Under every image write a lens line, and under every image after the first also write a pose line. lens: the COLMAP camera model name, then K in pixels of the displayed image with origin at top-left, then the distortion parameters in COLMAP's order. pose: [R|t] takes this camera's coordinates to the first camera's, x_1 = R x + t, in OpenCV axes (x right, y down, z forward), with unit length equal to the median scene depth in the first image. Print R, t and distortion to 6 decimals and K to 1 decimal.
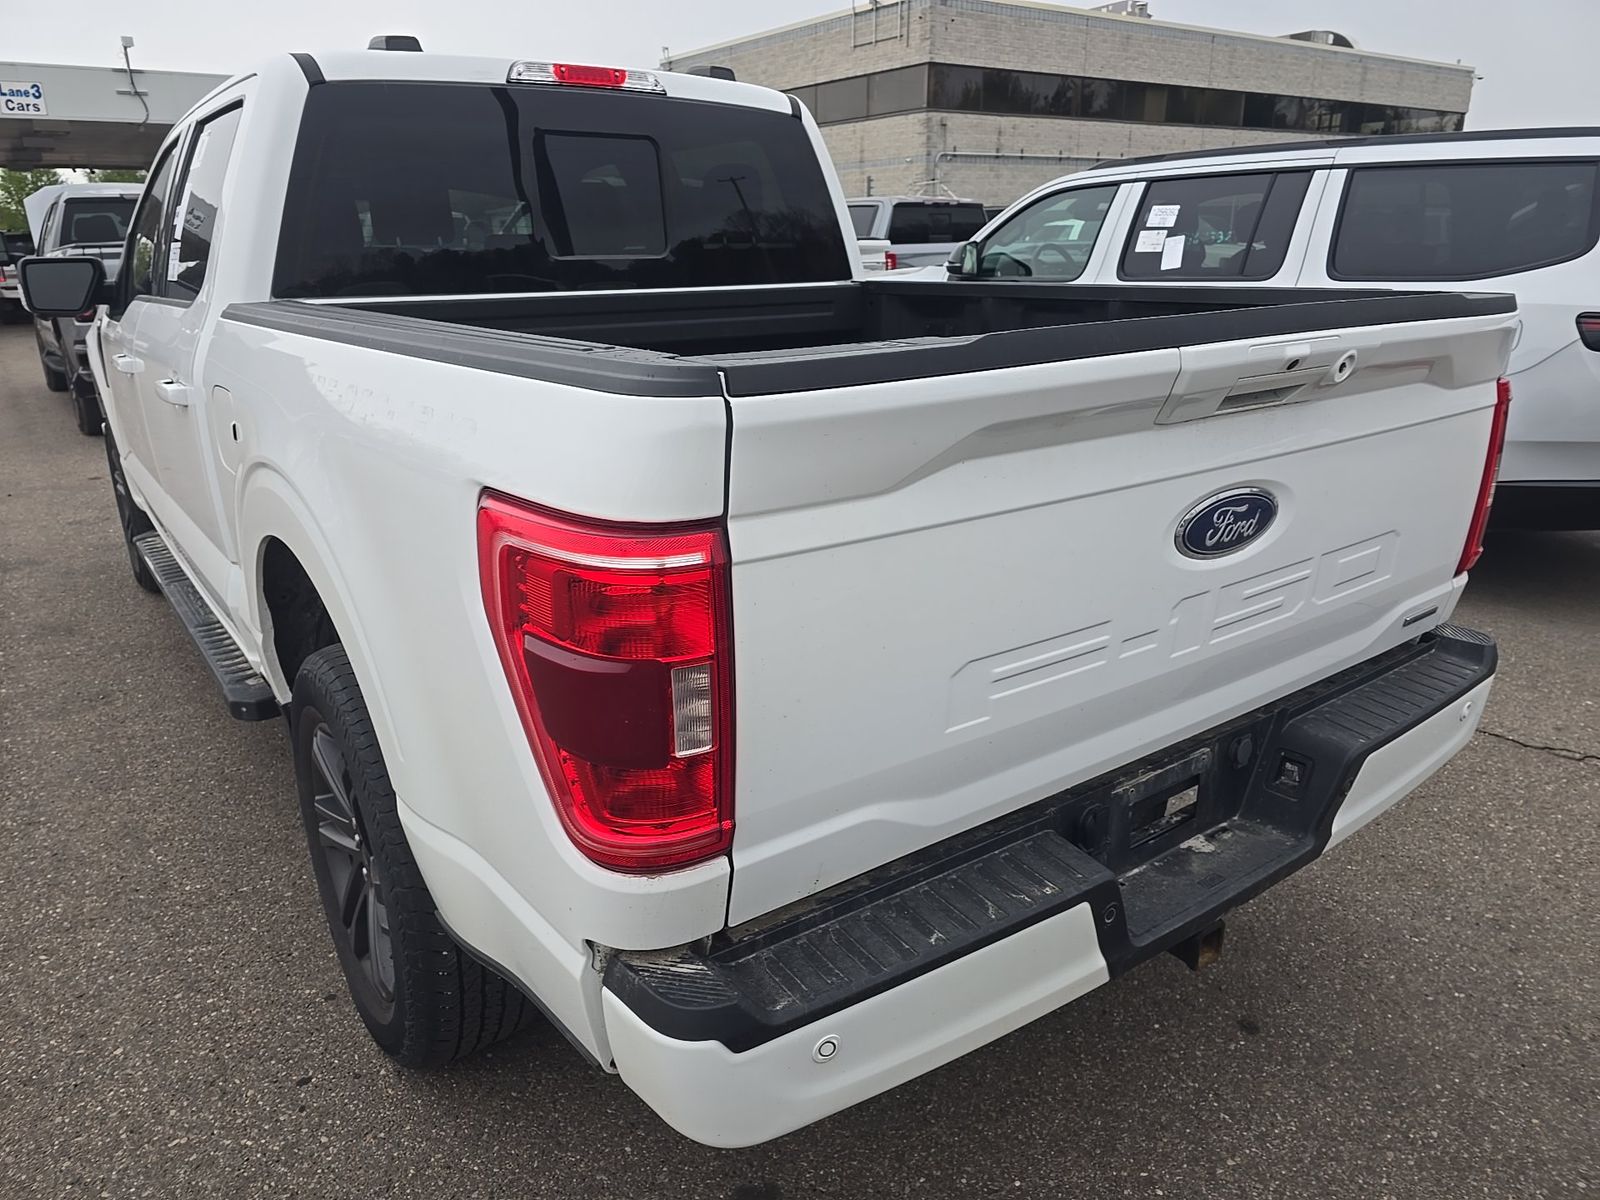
lens RADIAL K [[1076.4, 0, 784.2], [0, 1076.4, 607.7], [0, 0, 1]] dist [0.037737, -0.032426]
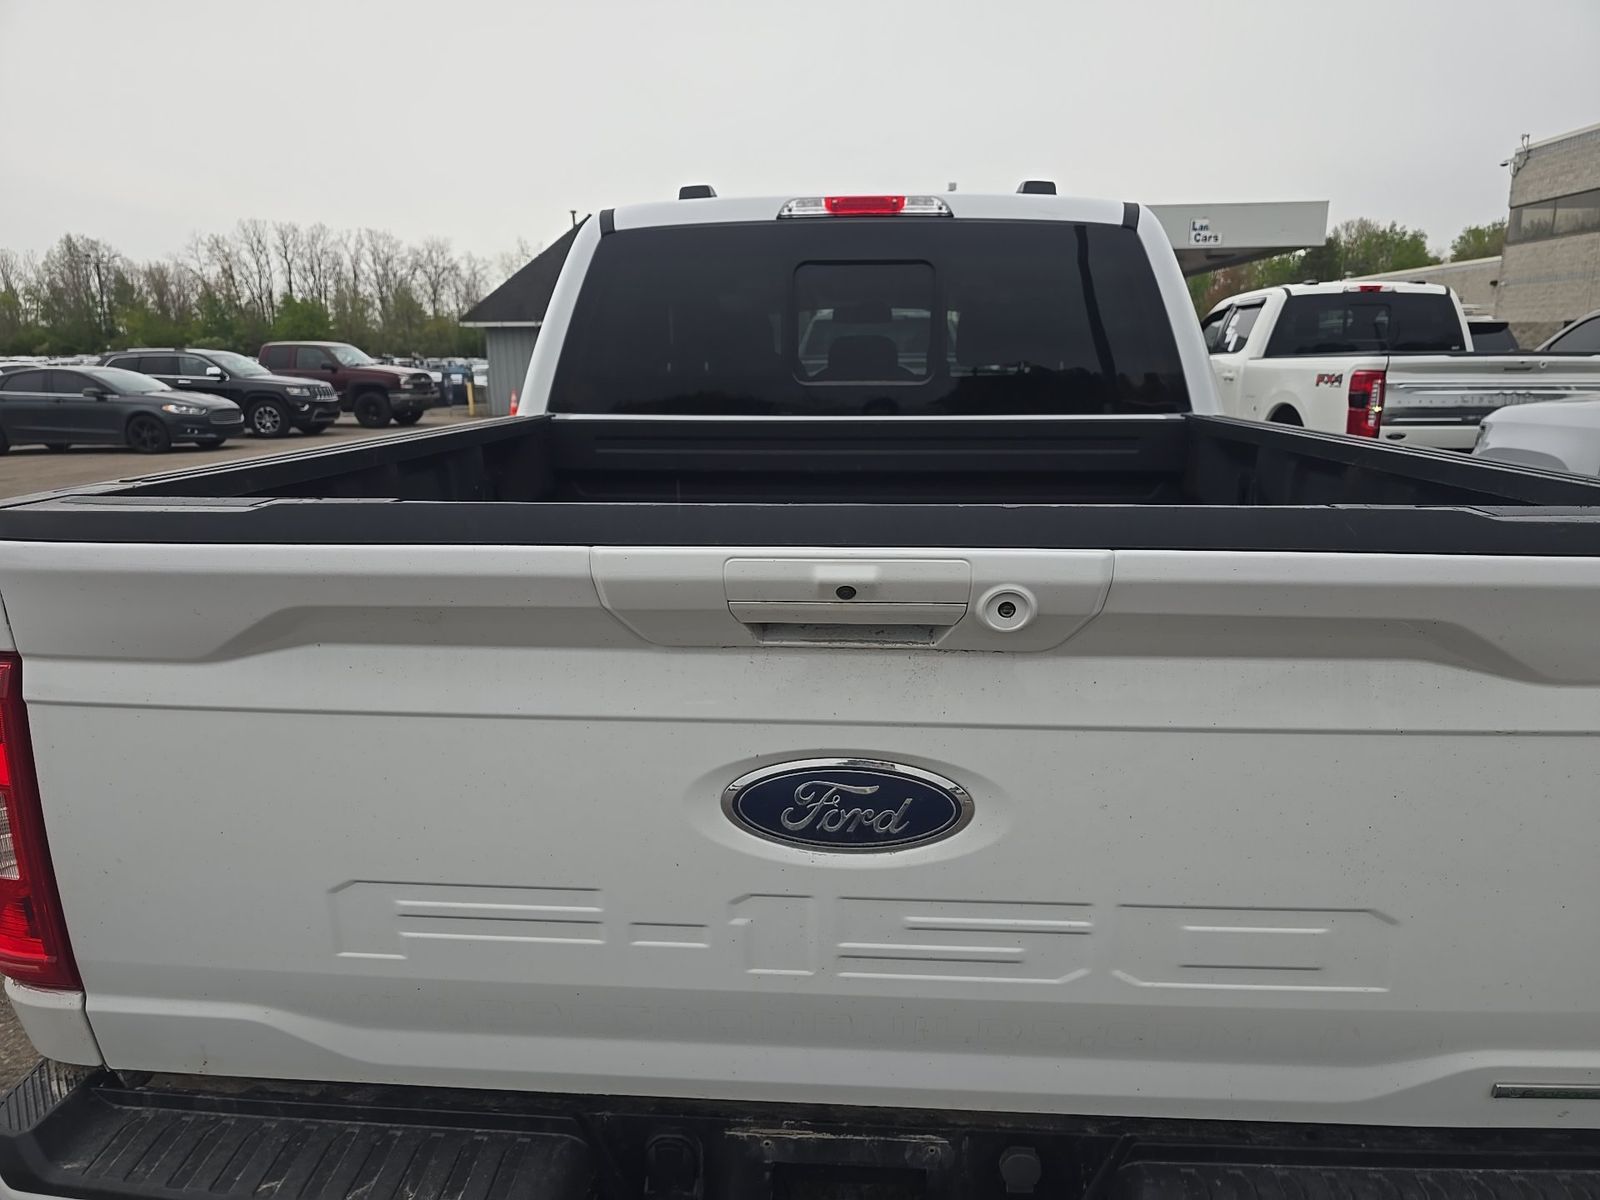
lens RADIAL K [[1076.4, 0, 790.4], [0, 1076.4, 597.5], [0, 0, 1]] dist [0.037737, -0.032426]
pose [[0.772299, 0.149220, -0.617484, 0.707022], [-0.209430, 0.977485, -0.025720, -0.164018], [0.599744, 0.149183, 0.786162, 0.386042]]
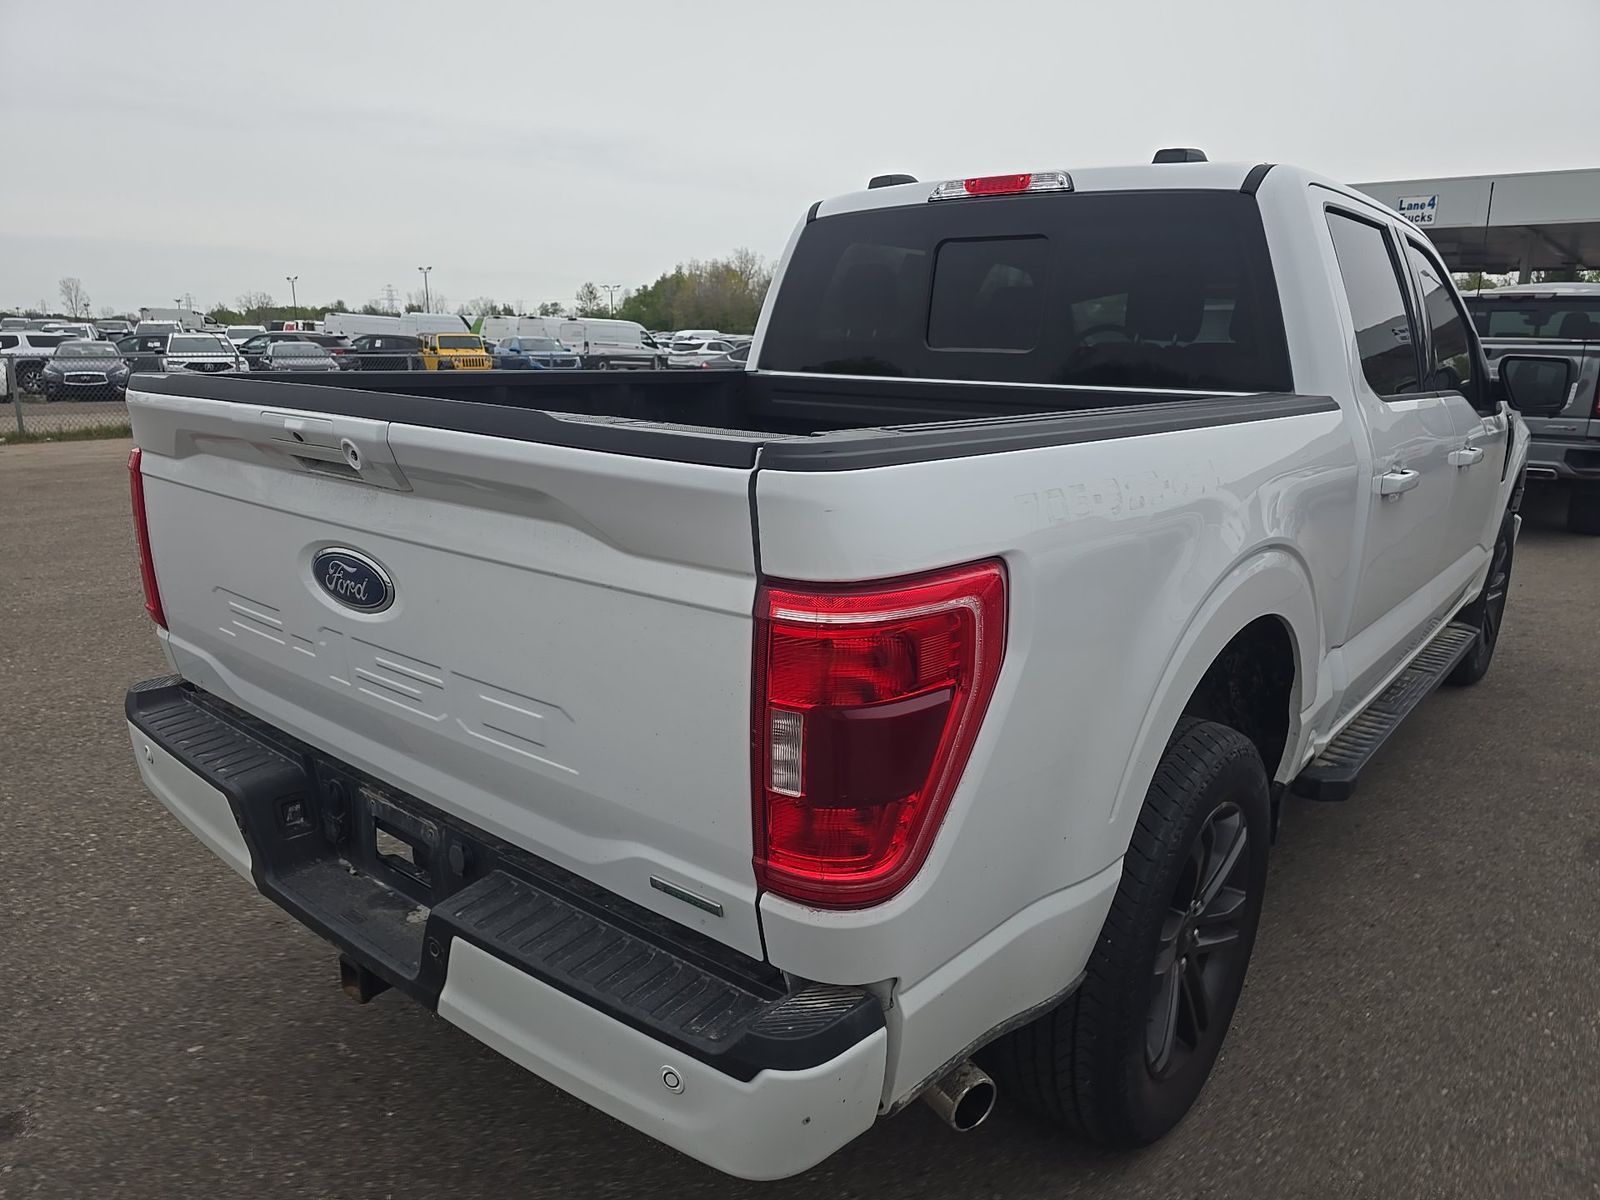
lens RADIAL K [[1076.4, 0, 787.6], [0, 1076.4, 604.5], [0, 0, 1]] dist [0.037737, -0.032426]
pose [[0.254031, 0.251524, -0.933919, 1.411379], [-0.332075, 0.929579, 0.160029, -0.342739], [0.908402, 0.269478, 0.319667, 0.956797]]
